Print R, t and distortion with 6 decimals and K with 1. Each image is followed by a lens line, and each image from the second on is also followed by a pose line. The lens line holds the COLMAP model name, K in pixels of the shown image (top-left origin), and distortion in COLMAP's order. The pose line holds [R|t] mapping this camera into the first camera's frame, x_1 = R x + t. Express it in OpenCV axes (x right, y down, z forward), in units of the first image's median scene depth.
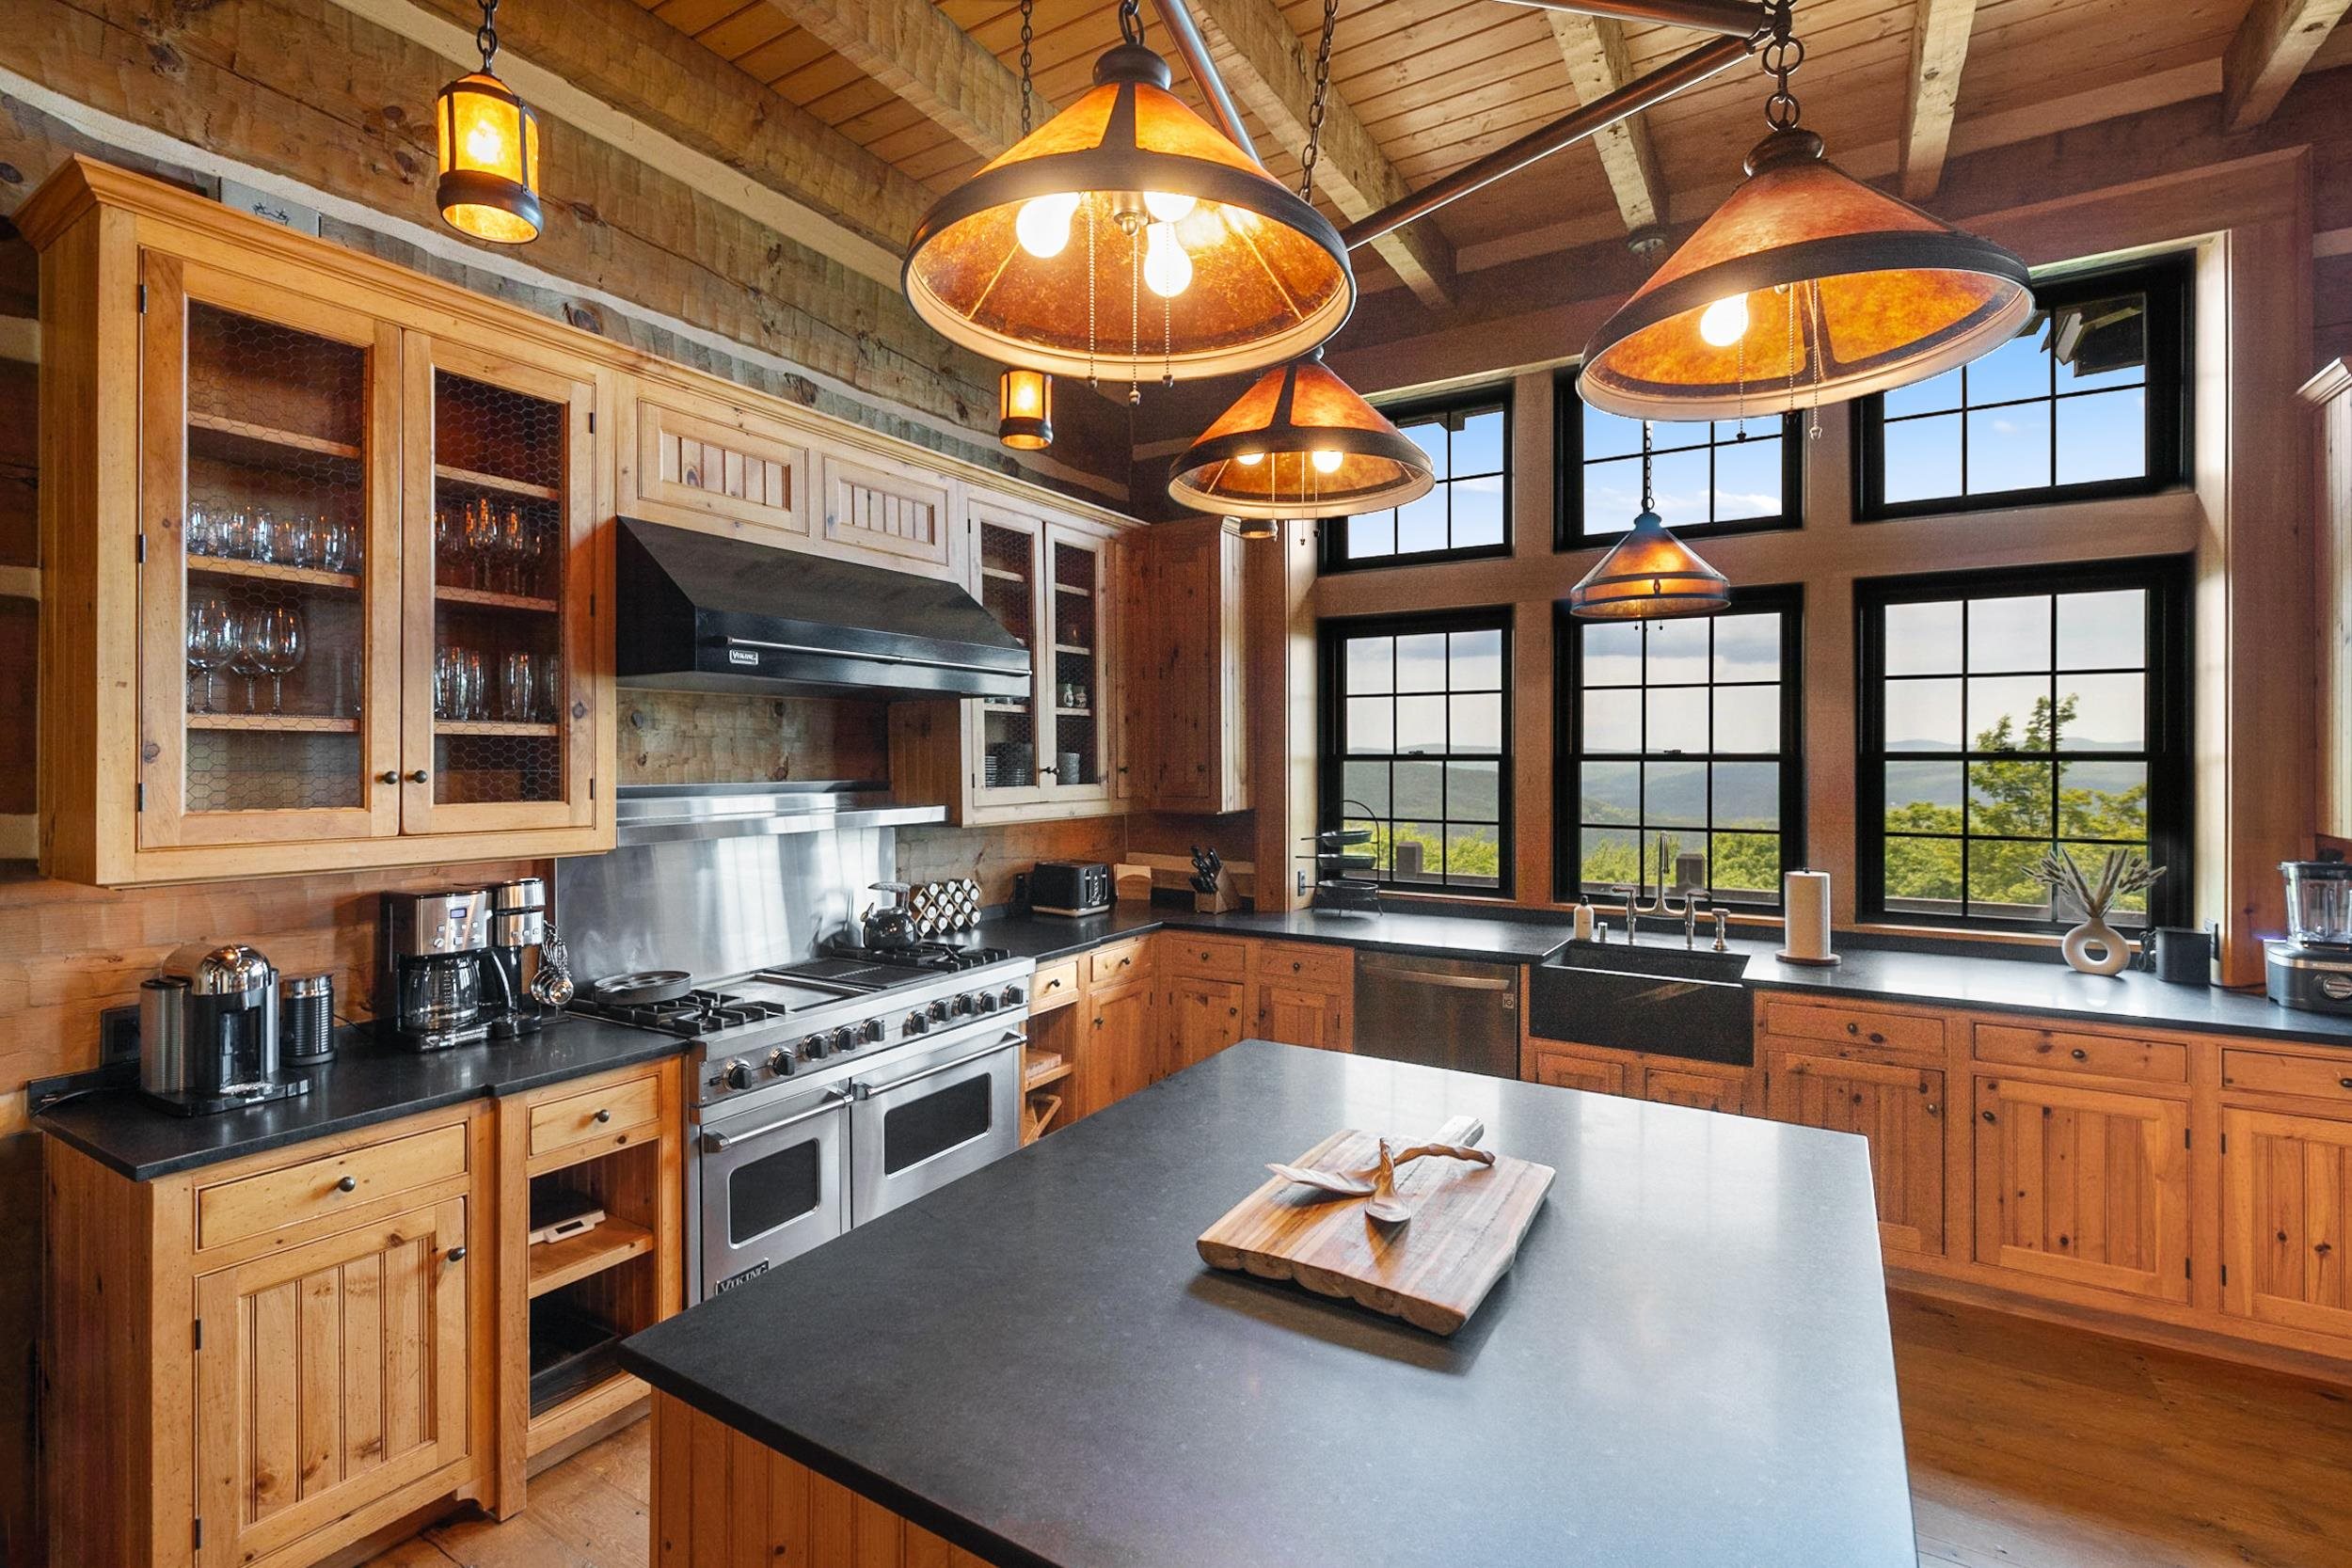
lens RADIAL K [[1057.0, 0, 1193.8], [0, 1057.0, 762.7], [0, 0, 1]] dist [0.005153, -0.001460]
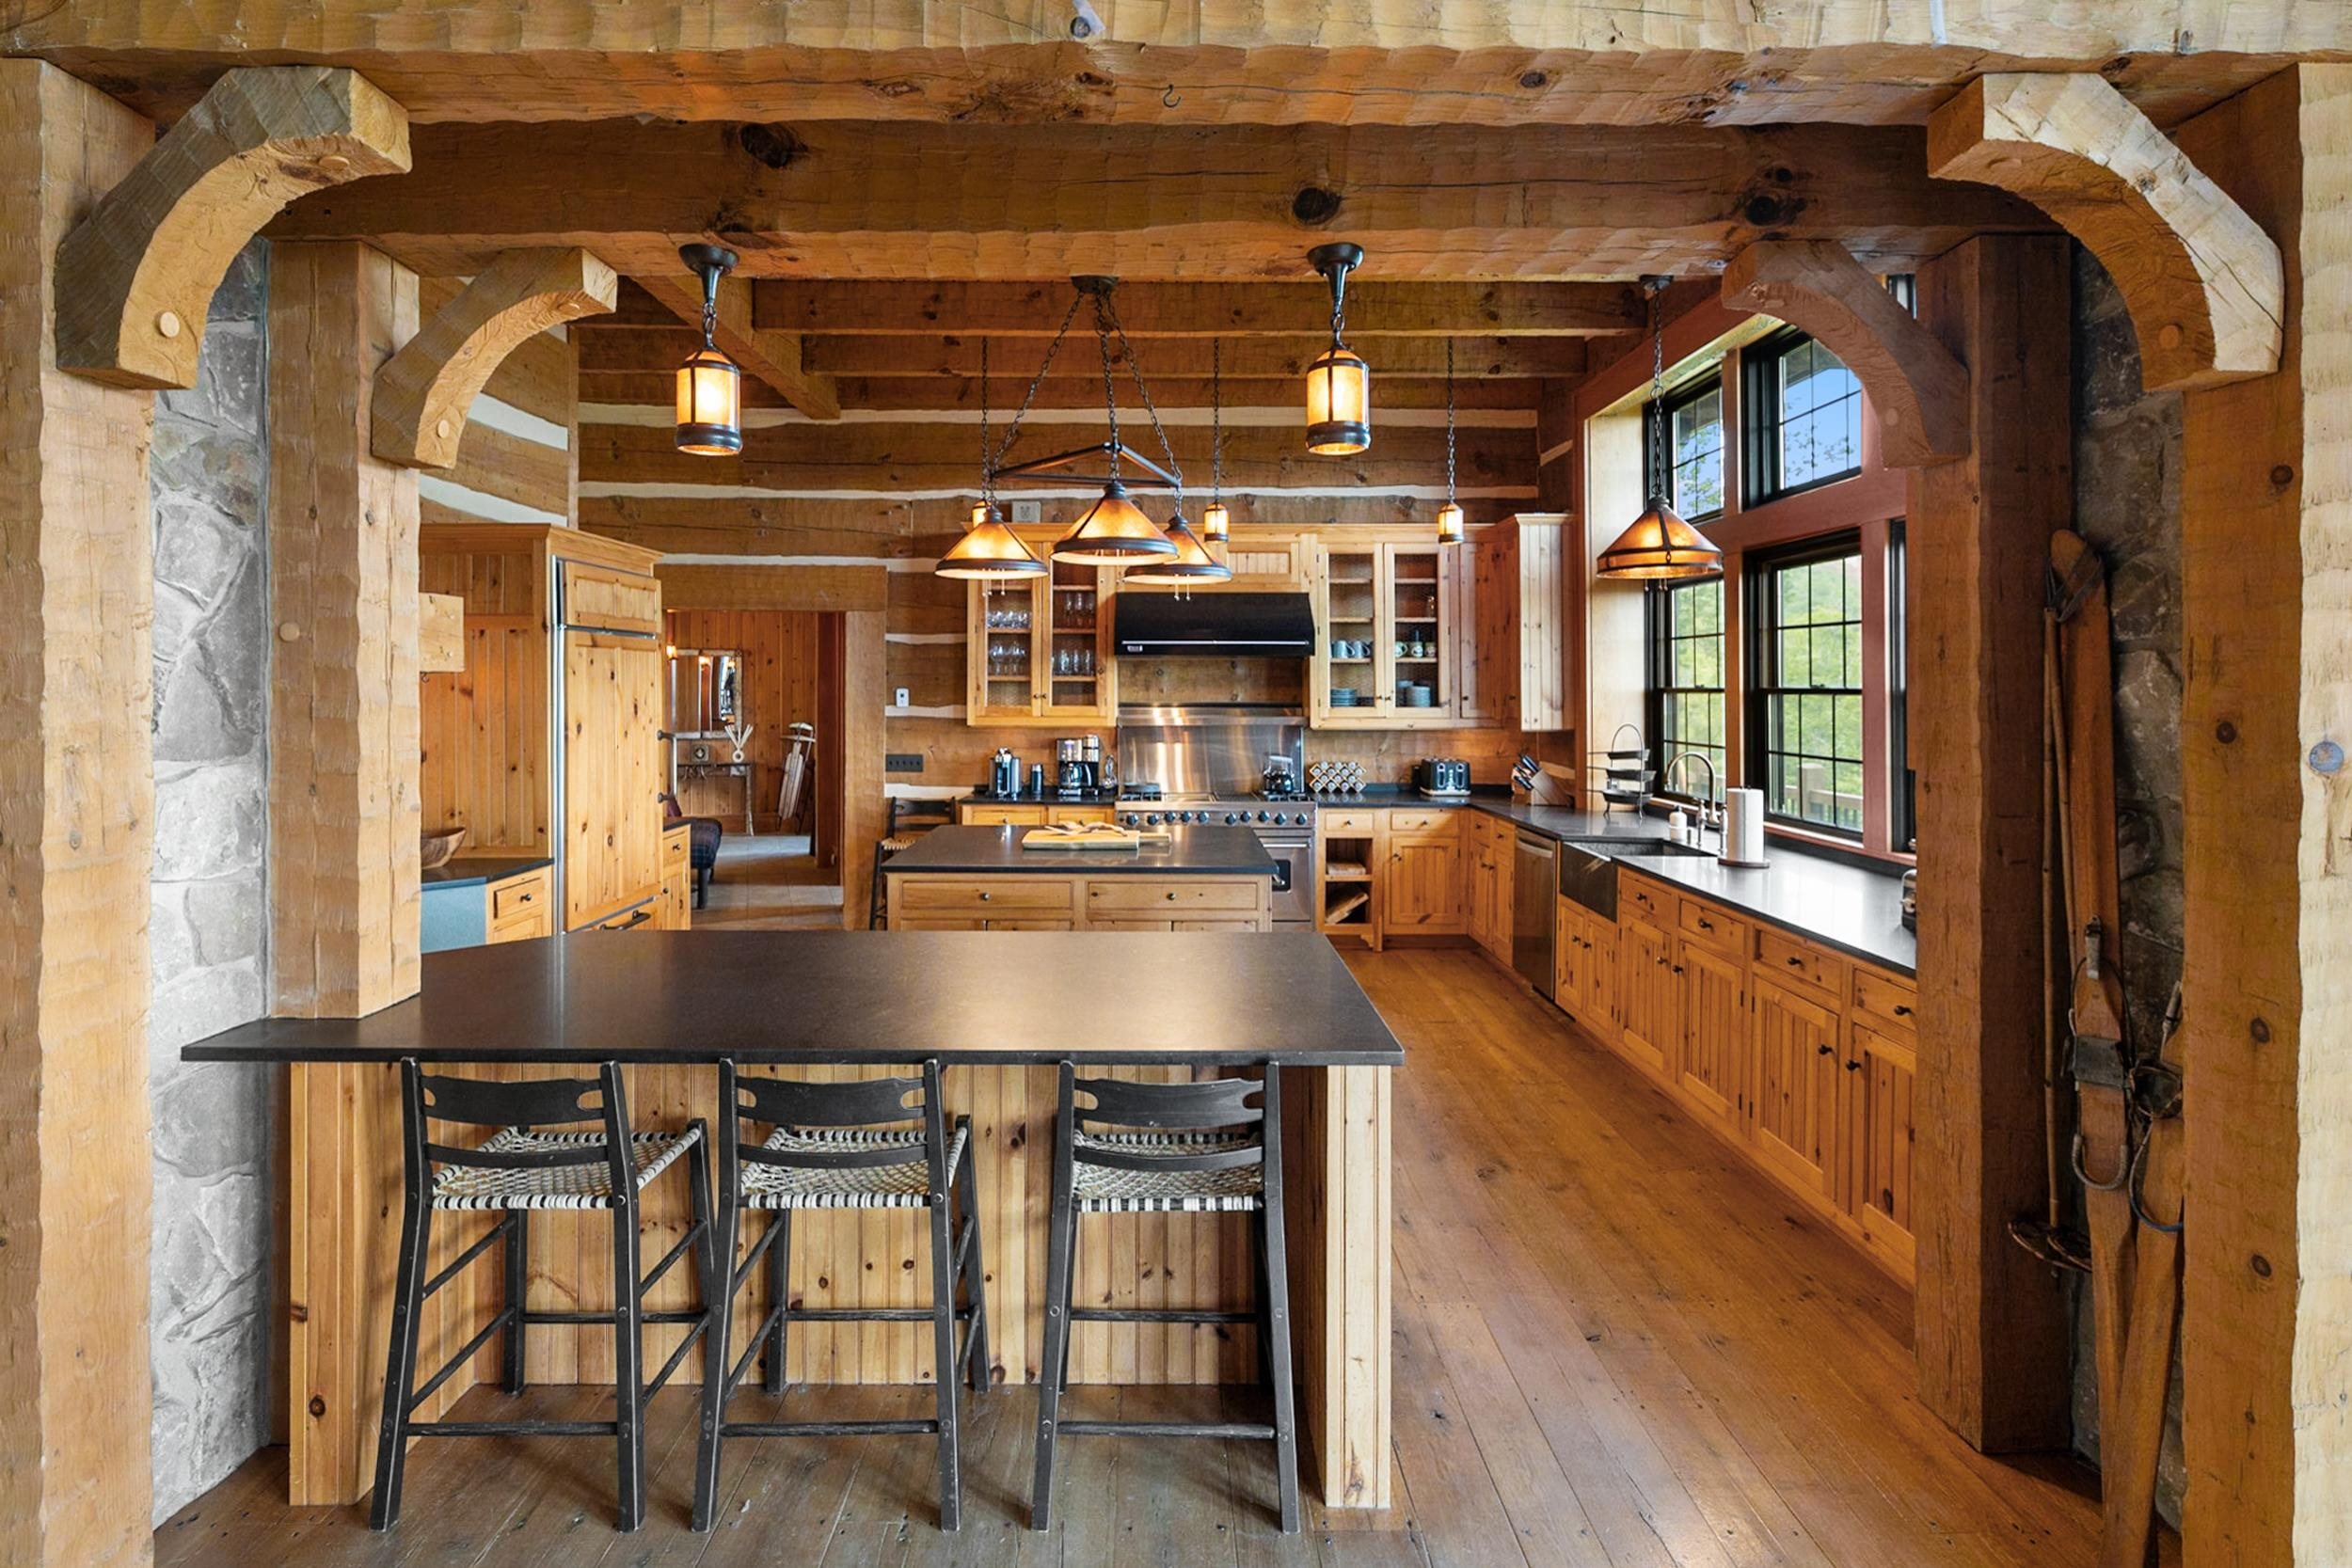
lens RADIAL K [[1116.6, 0, 1144.6], [0, 1116.6, 677.2], [0, 0, 1]] dist [-0.002183, 0.000222]
pose [[0.511635, -0.006661, -0.859177, 1.169263], [-0.005501, 0.999924, -0.011028, -0.002881], [0.859185, 0.010369, 0.511559, -0.188356]]
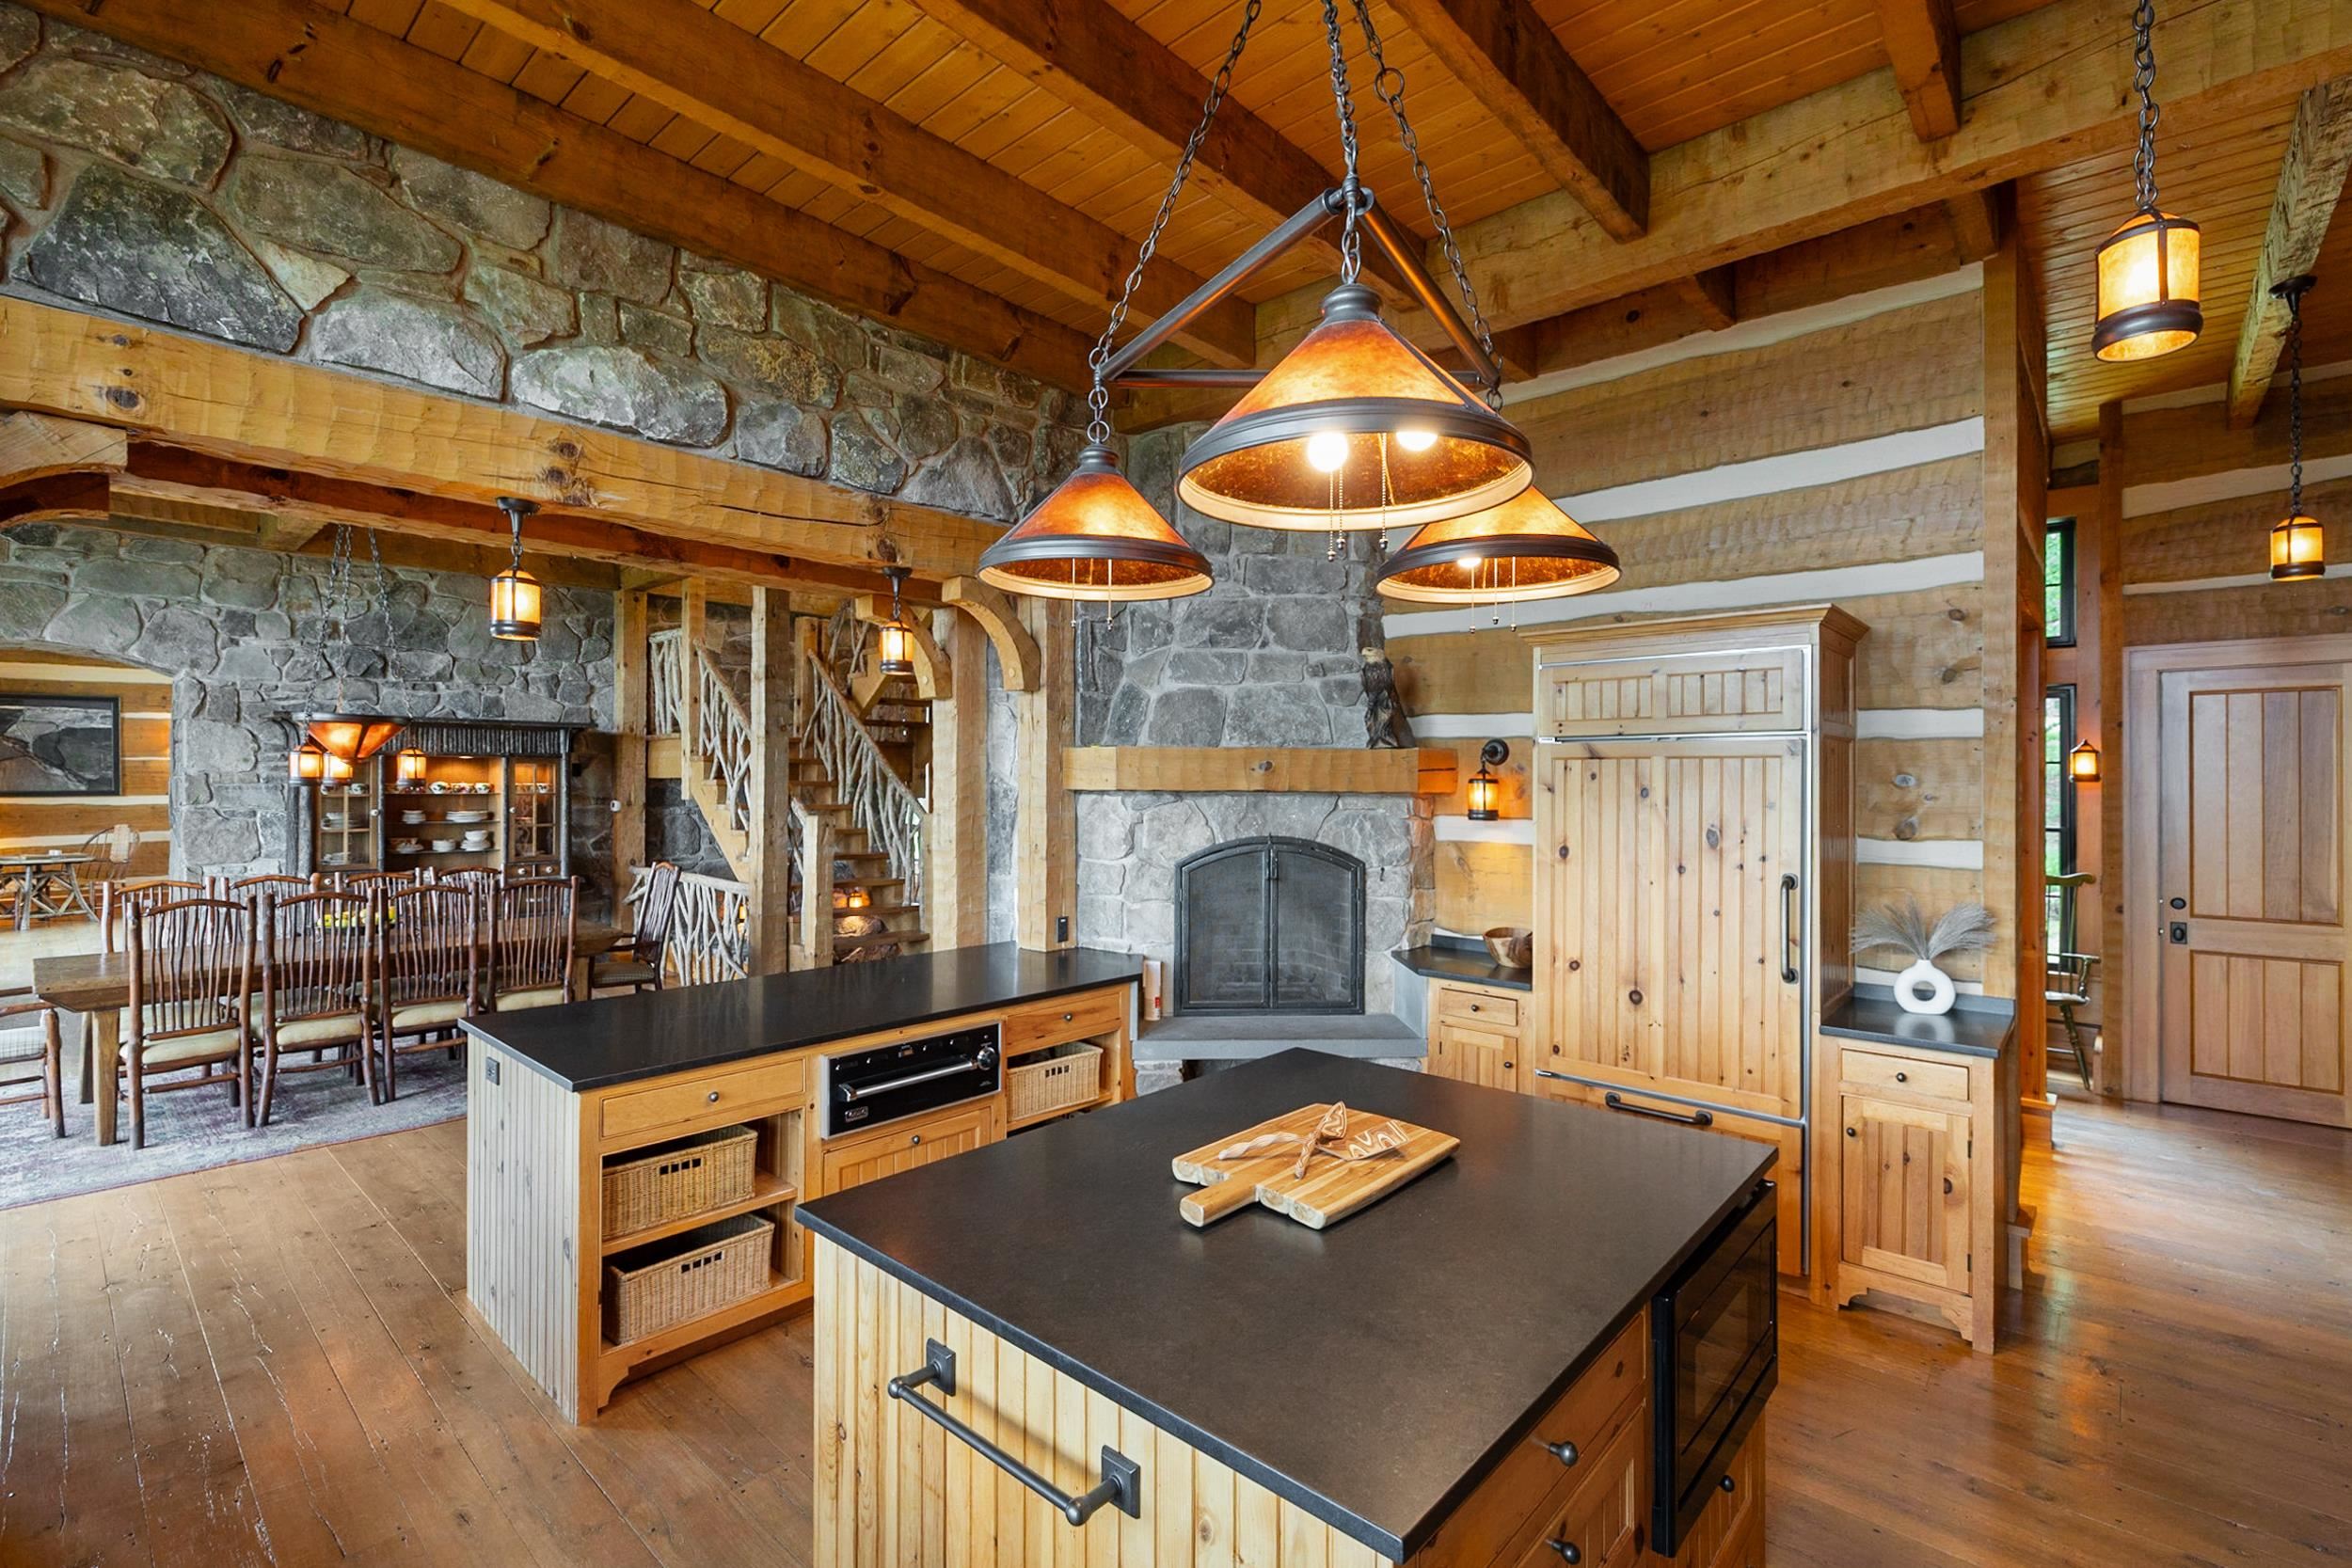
lens RADIAL K [[1057.0, 0, 1206.4], [0, 1057.0, 773.2], [0, 0, 1]] dist [0.005153, -0.001460]
pose [[-0.983226, -0.003664, 0.182352, 0.026344], [-0.004223, 0.999988, -0.002677, -0.027771], [-0.182340, -0.003402, -0.983230, 0.919426]]
